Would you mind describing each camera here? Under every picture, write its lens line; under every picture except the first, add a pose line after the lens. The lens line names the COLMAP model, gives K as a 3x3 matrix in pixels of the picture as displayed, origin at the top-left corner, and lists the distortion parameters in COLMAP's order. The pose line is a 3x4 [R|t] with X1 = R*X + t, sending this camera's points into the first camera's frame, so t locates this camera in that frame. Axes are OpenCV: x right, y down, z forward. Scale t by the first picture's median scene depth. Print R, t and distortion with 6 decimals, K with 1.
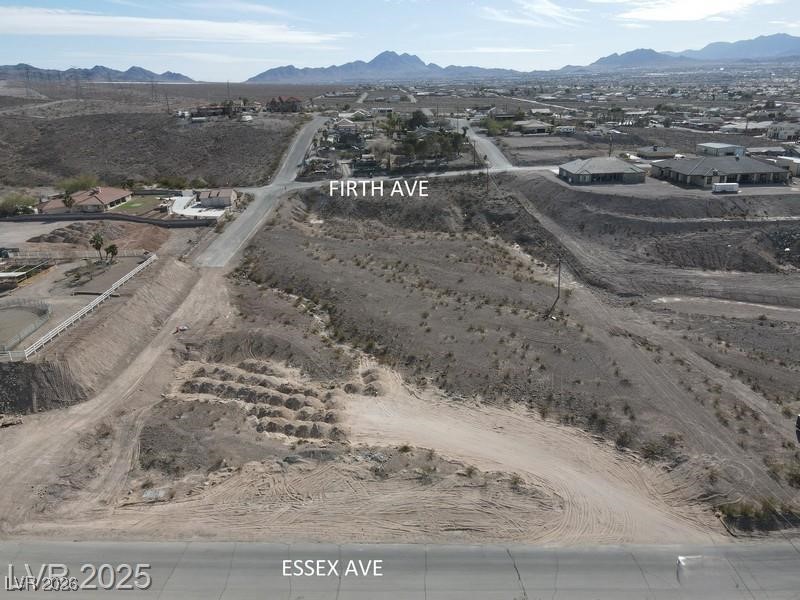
lens RADIAL K [[586.2, 0, 400.0], [0, 586.2, 300.0], [0, 0, 1]] dist [0.011377, 0.008481]
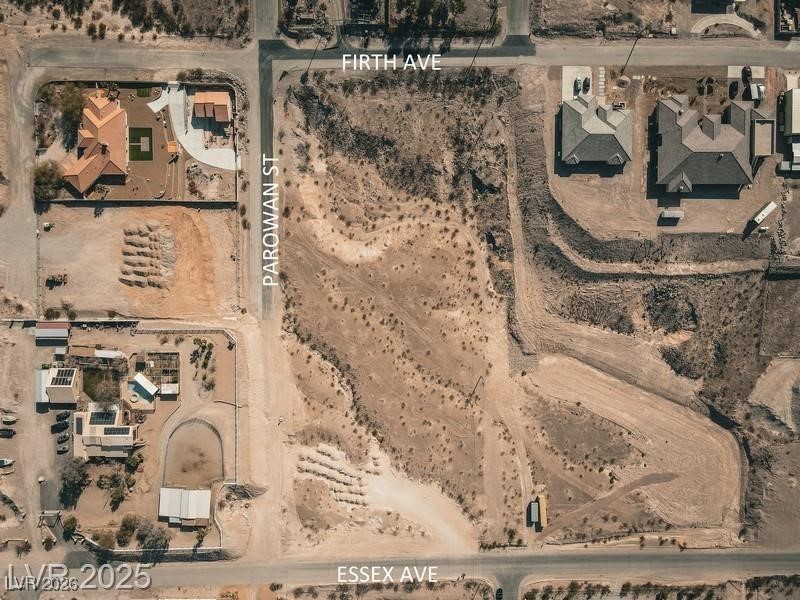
lens RADIAL K [[586.2, 0, 400.0], [0, 586.2, 300.0], [0, 0, 1]] dist [0.011377, 0.008481]
pose [[0.998958, 0.022750, 0.039559, -0.054577], [-0.044785, 0.322350, 0.945561, -2.004775], [0.008760, -0.946347, 0.323033, 0.749718]]
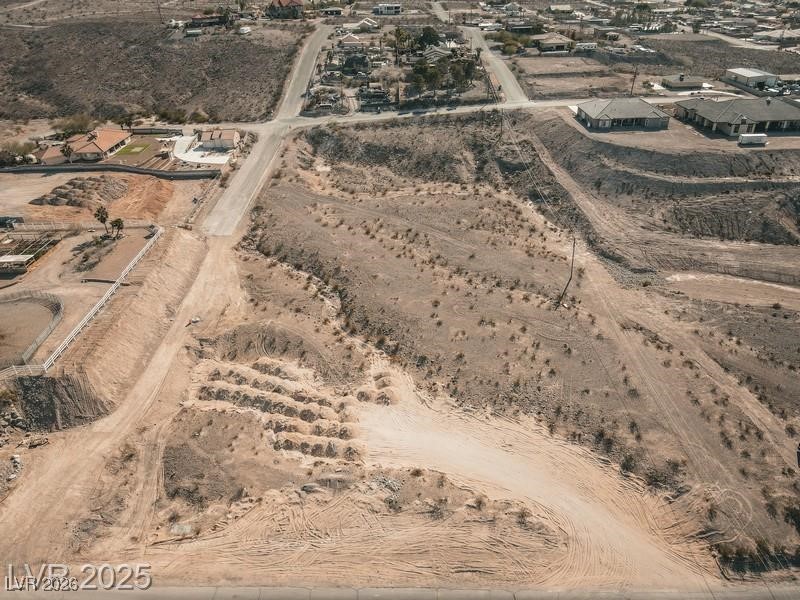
lens RADIAL K [[586.2, 0, 400.0], [0, 586.2, 300.0], [0, 0, 1]] dist [0.011377, 0.008481]
pose [[0.999937, 0.005030, -0.009998, -0.009193], [-0.003221, 0.984843, 0.173419, -0.161451], [0.010719, -0.173376, 0.984797, 0.019275]]
